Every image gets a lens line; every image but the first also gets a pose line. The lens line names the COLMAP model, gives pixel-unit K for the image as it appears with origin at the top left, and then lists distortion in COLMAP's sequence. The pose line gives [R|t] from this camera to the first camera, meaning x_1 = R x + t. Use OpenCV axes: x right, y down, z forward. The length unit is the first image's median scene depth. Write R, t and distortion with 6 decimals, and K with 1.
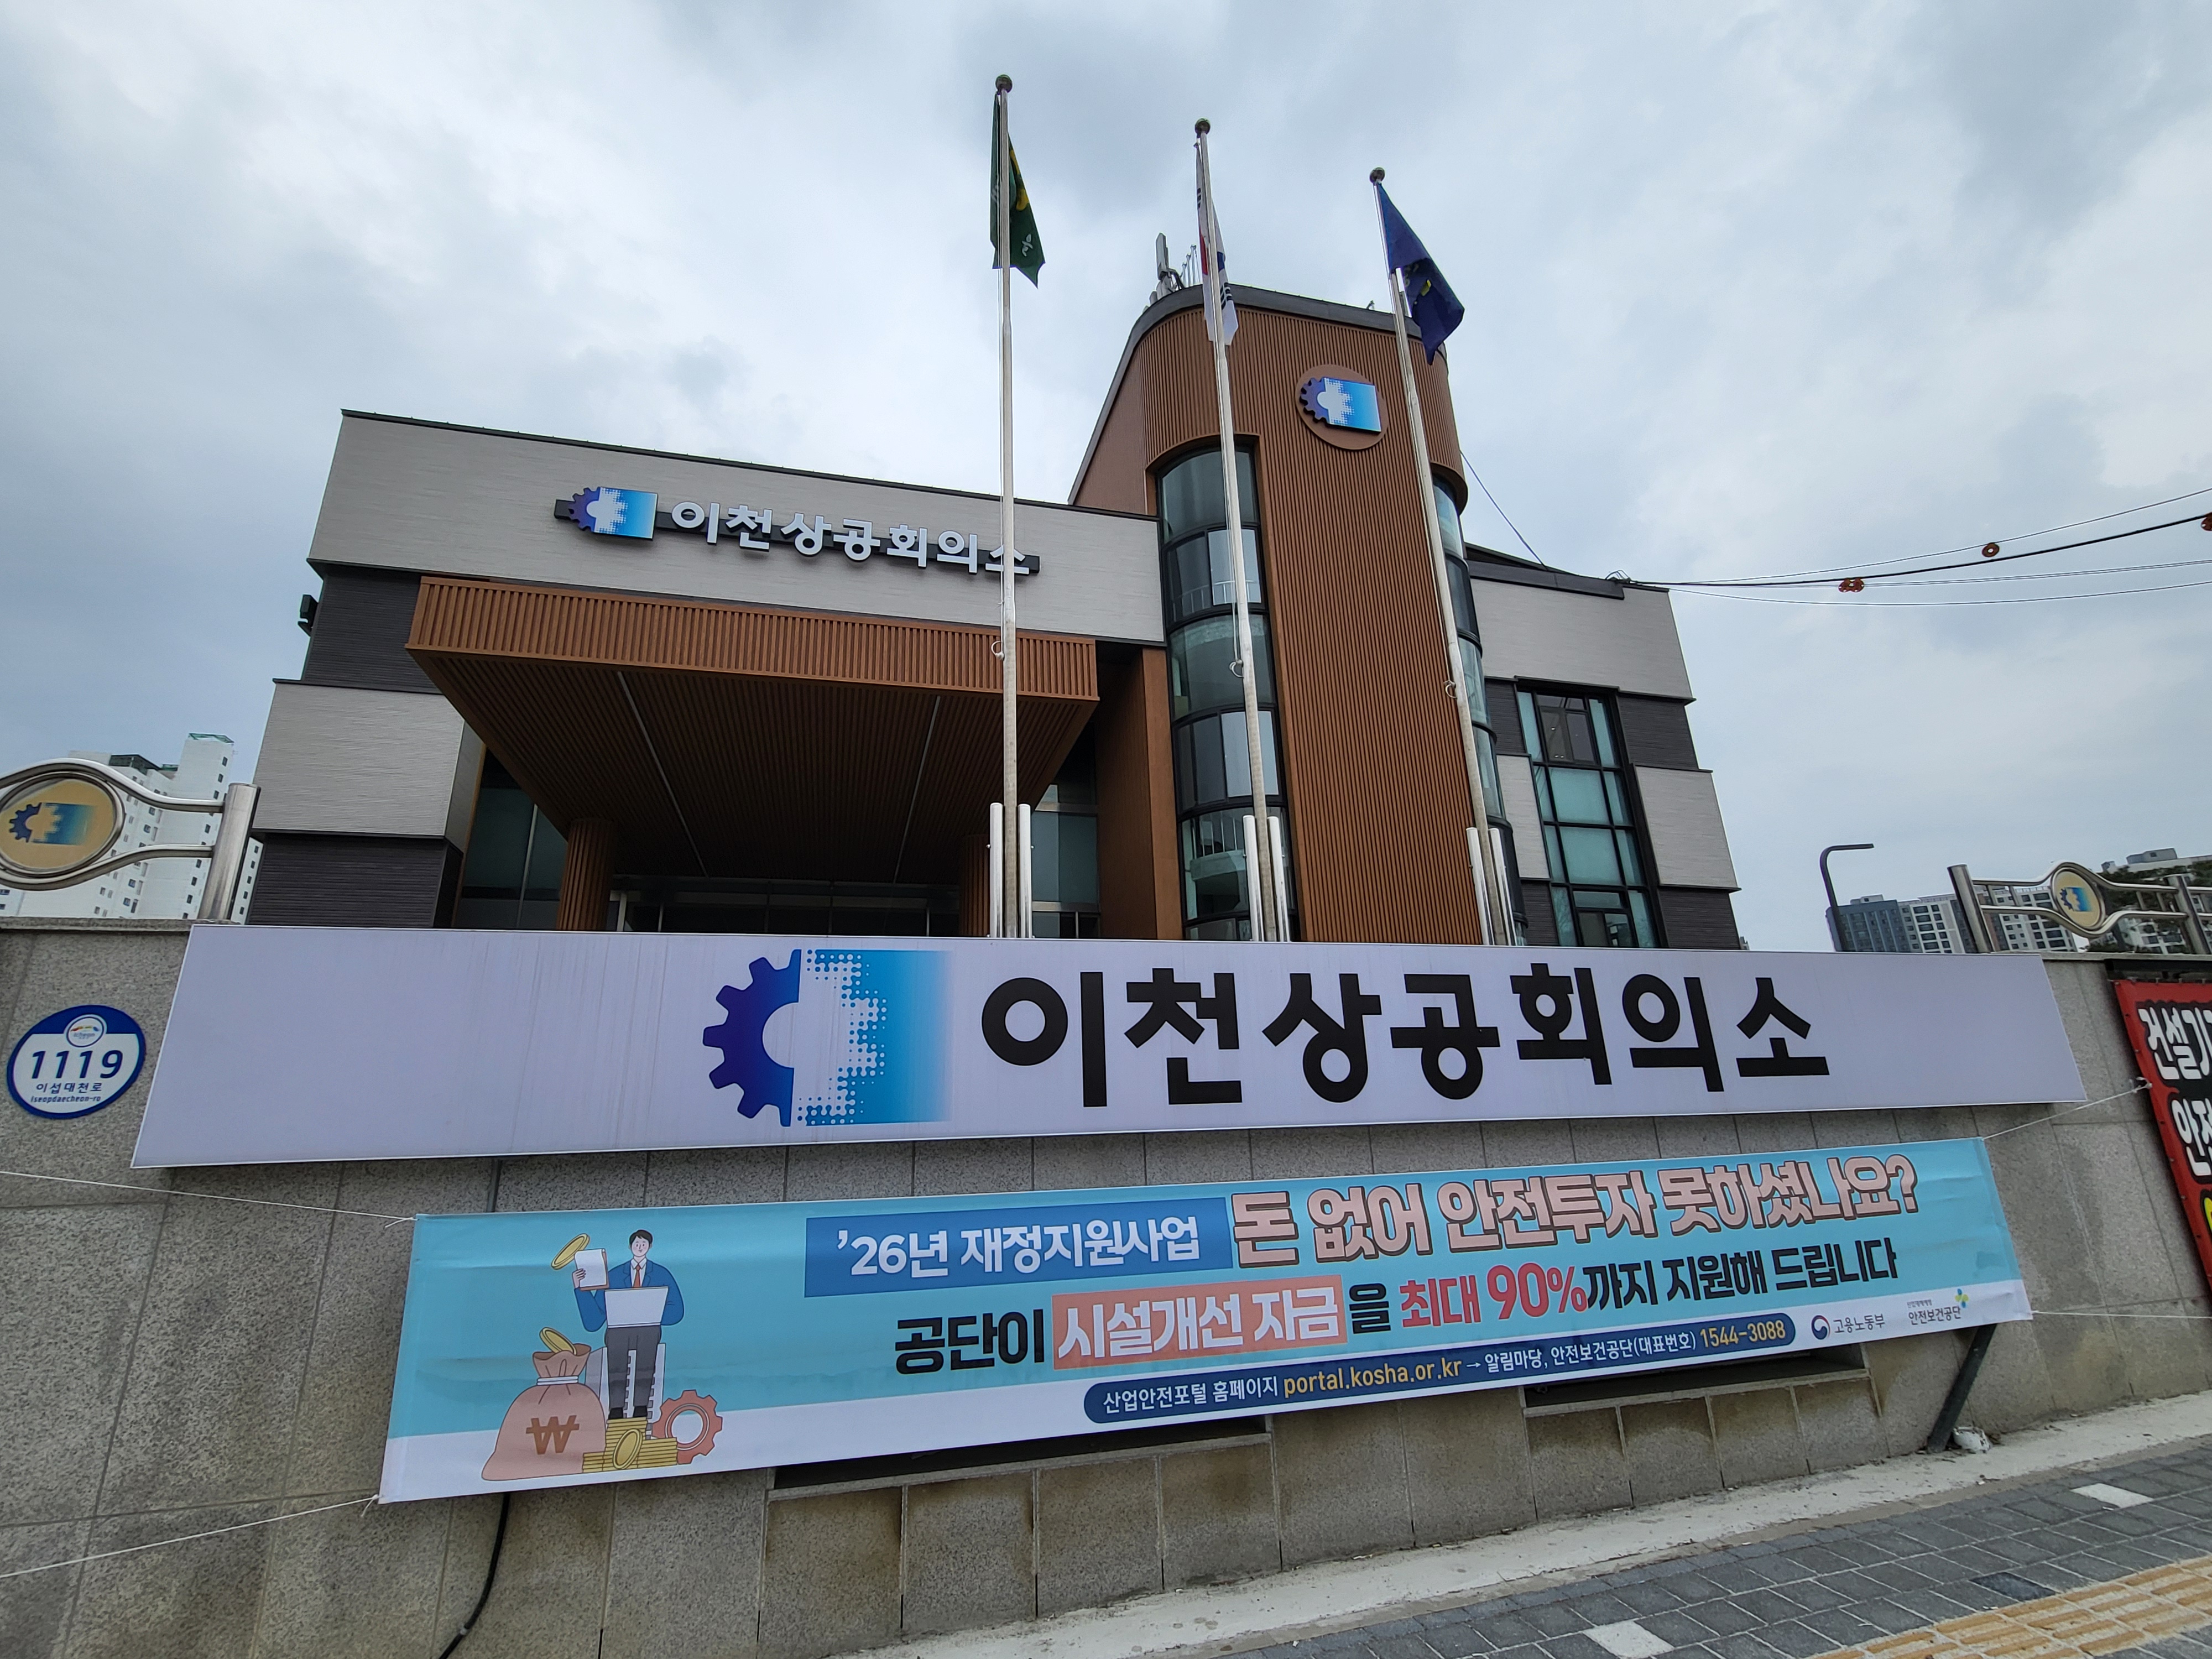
lens RADIAL K [[975.0, 0, 1103.5], [0, 975.0, 823.6], [0, 0, 1]] dist [-0.000878, -0.005162]
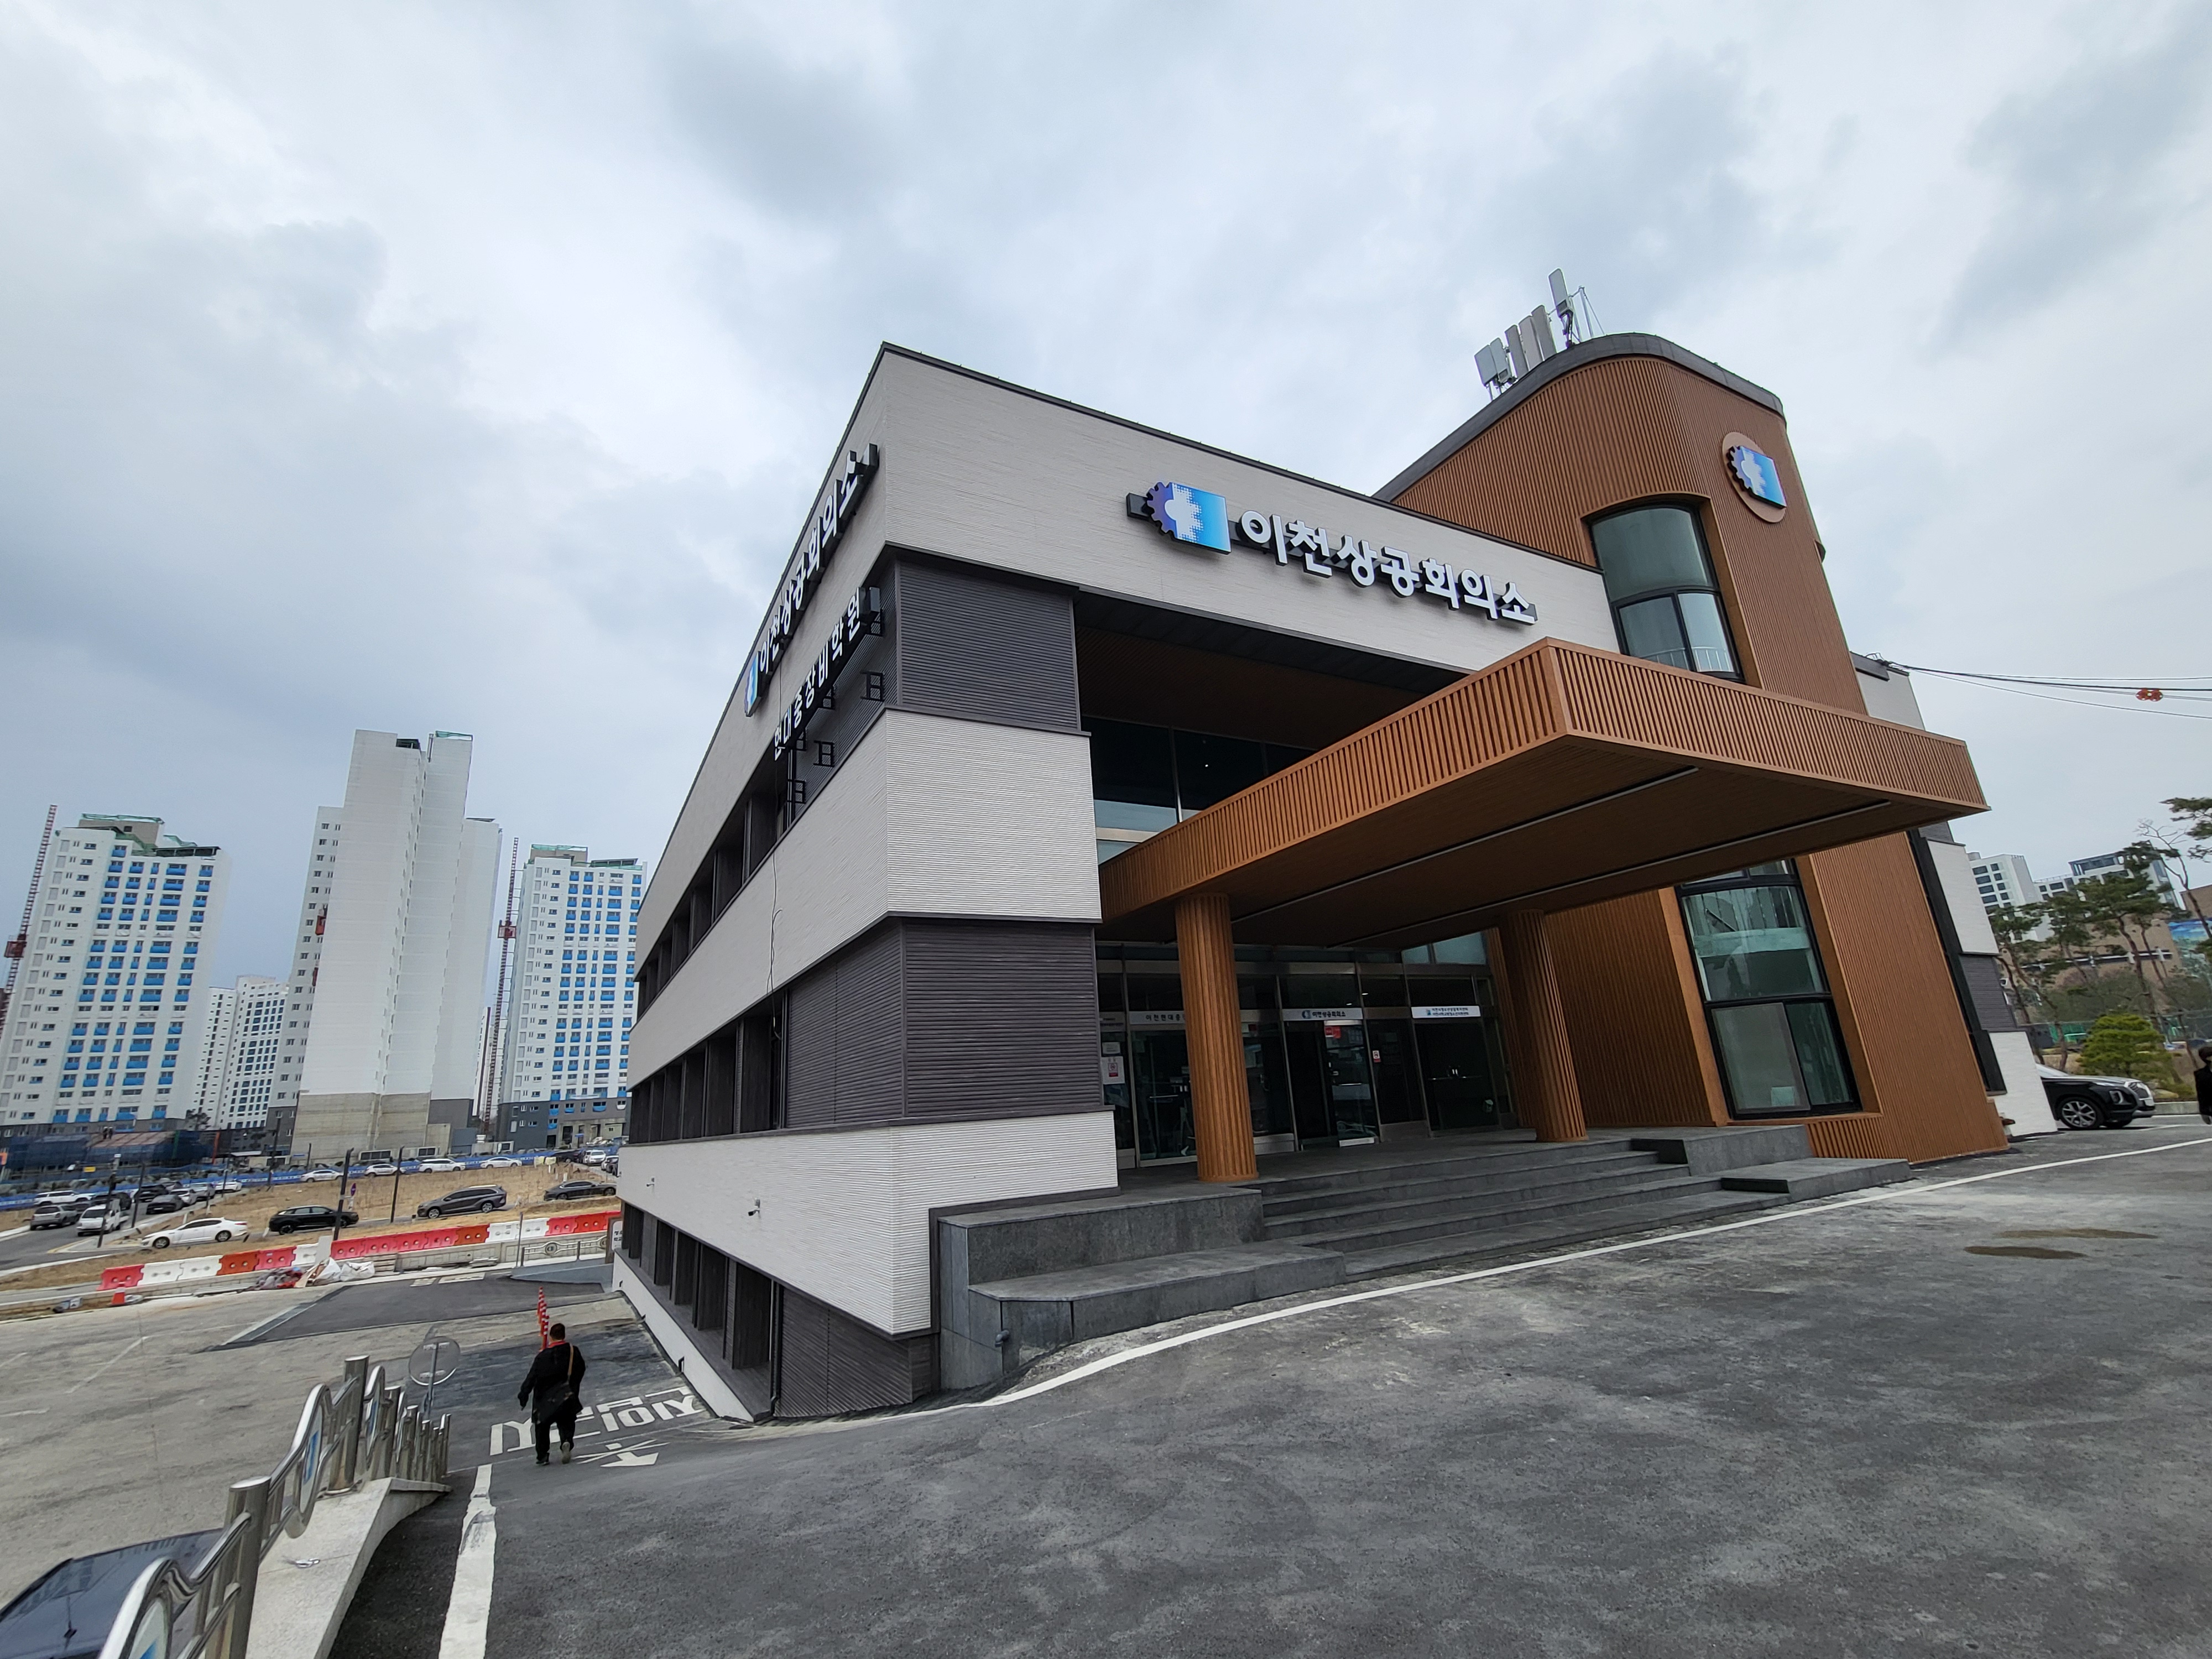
lens RADIAL K [[975.0, 0, 1103.5], [0, 975.0, 823.6], [0, 0, 1]] dist [-0.000878, -0.005162]
pose [[0.972958, 0.038259, 0.227791, -0.712273], [-0.040779, 0.999148, 0.006365, -0.057608], [-0.227354, -0.015481, 0.973689, 0.195537]]
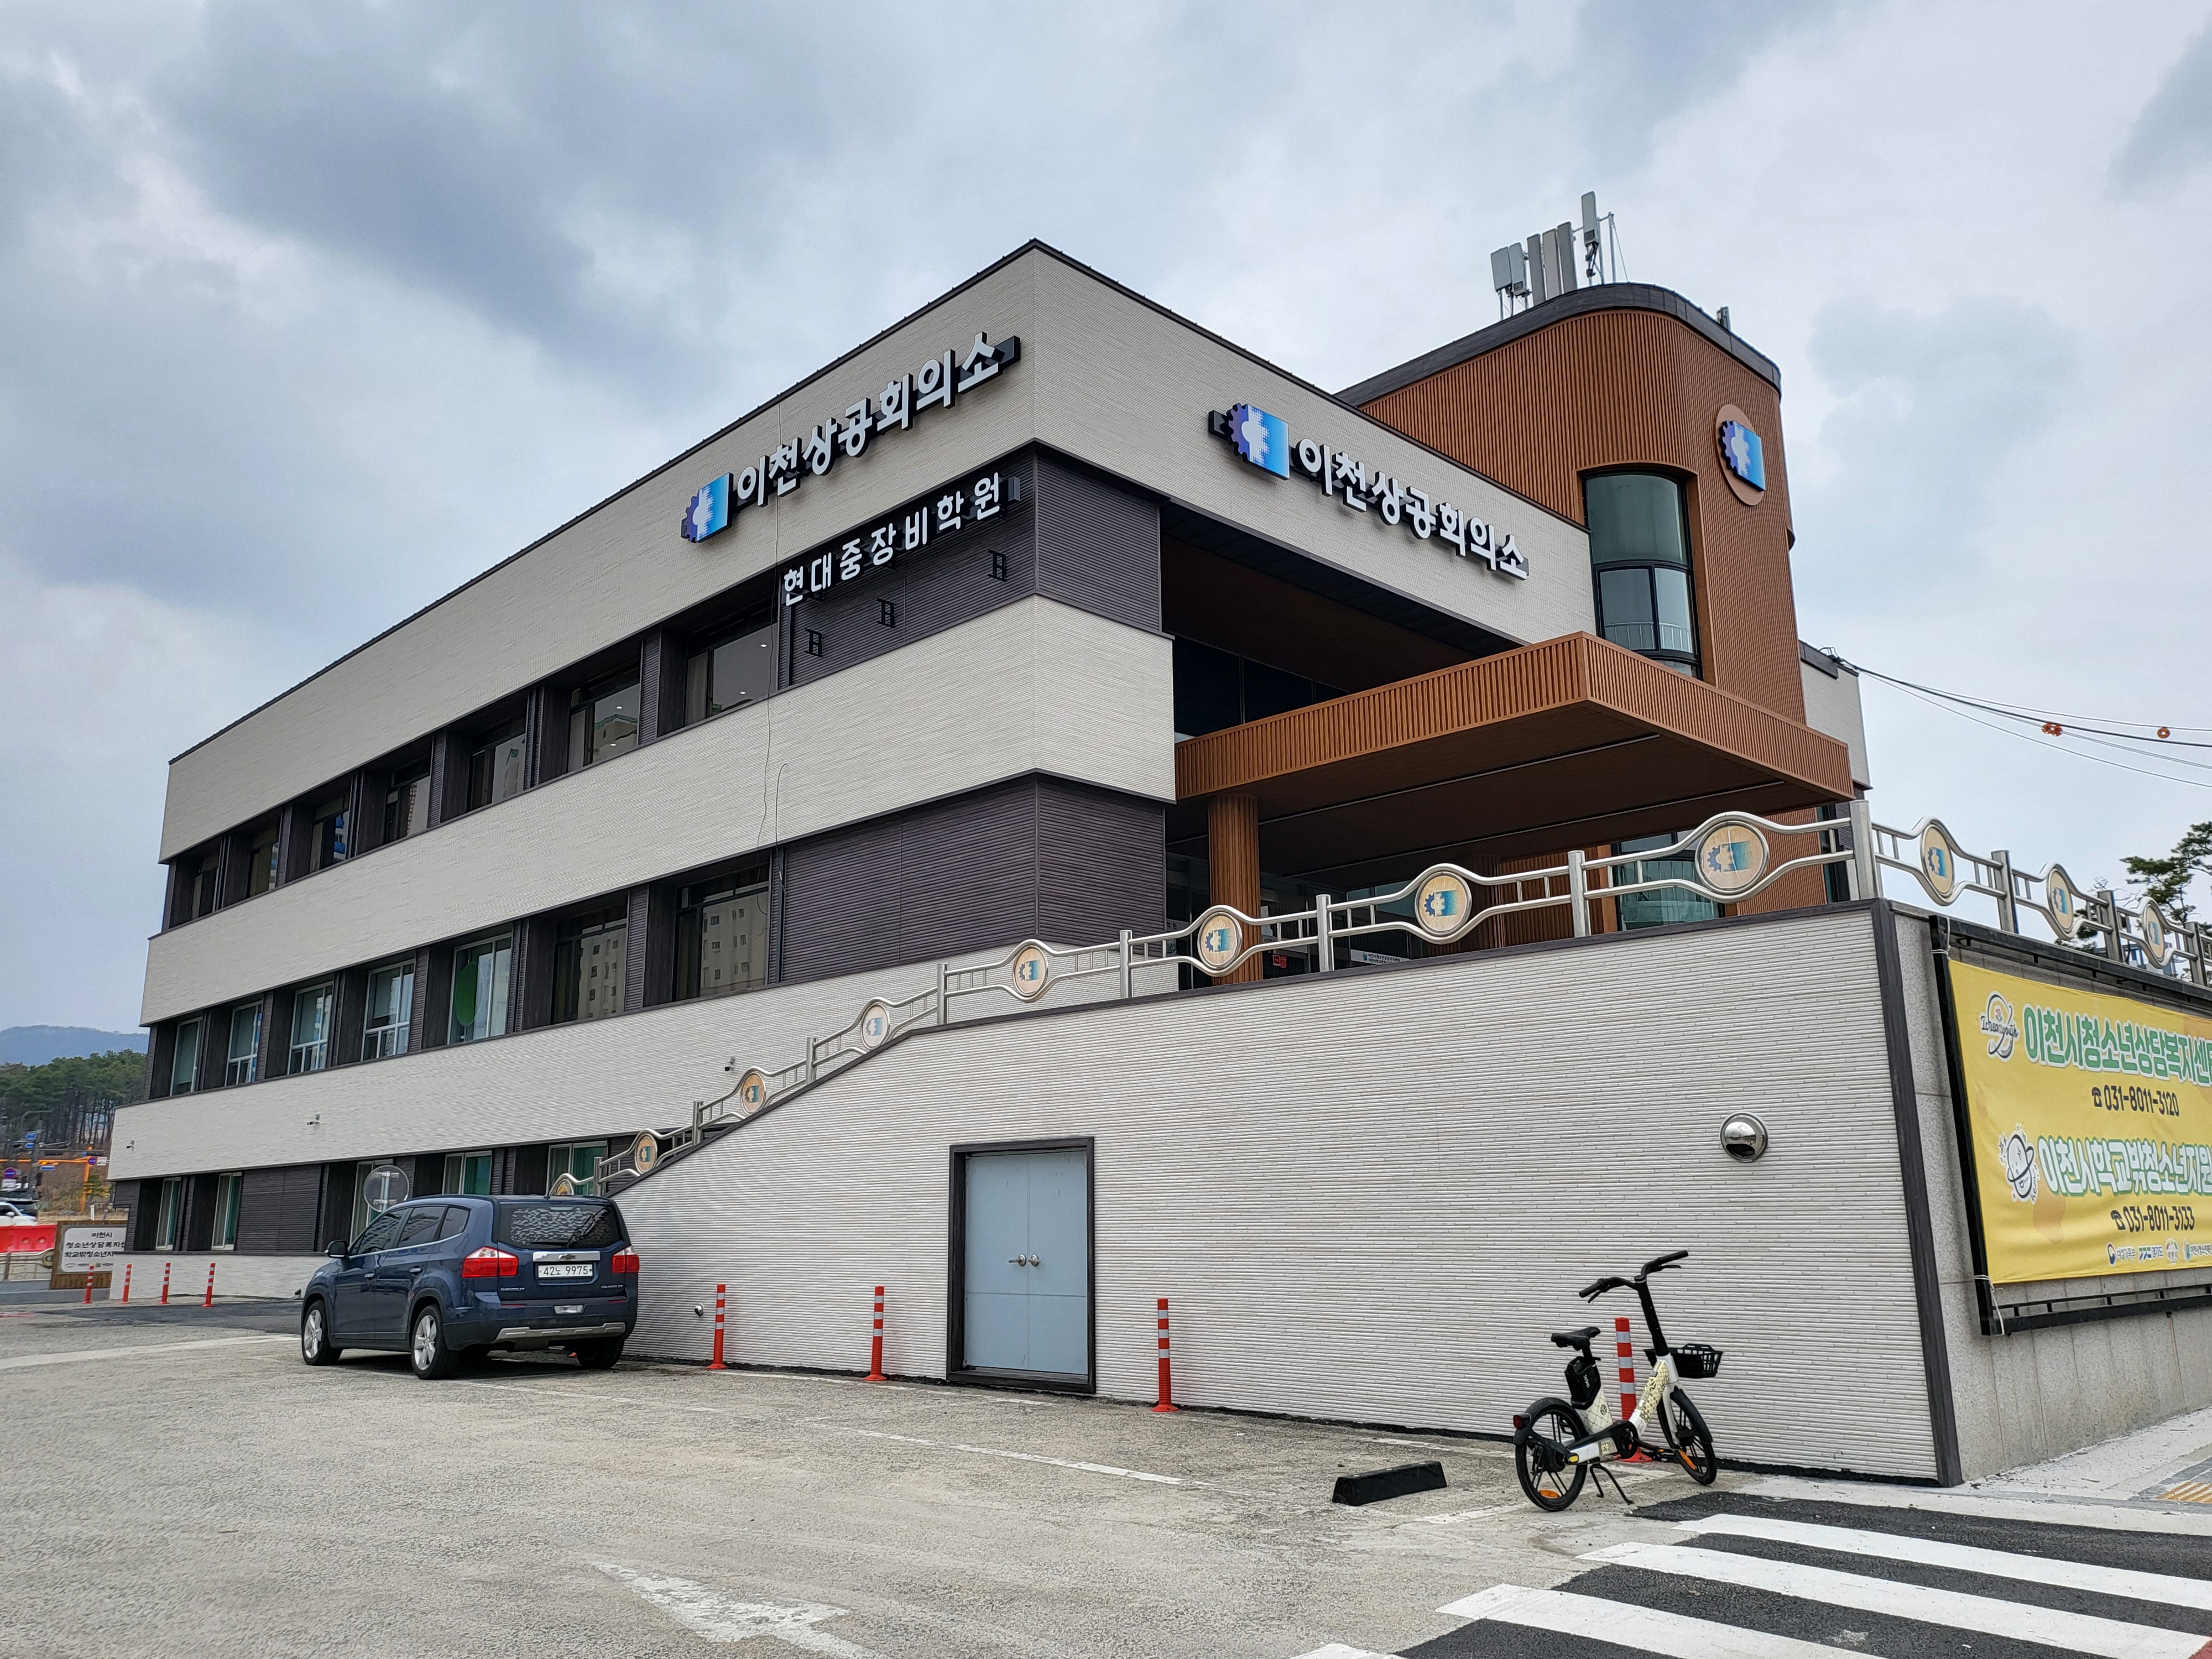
lens RADIAL K [[1640.9, 0, 1106.0], [0, 1640.9, 829.5], [0, 0, 1]] dist [0.062953, -0.093964]
pose [[0.875388, 0.136435, 0.463769, -1.189555], [-0.169233, 0.985131, 0.029624, 0.003464], [-0.452831, -0.104418, 0.885461, -0.261186]]
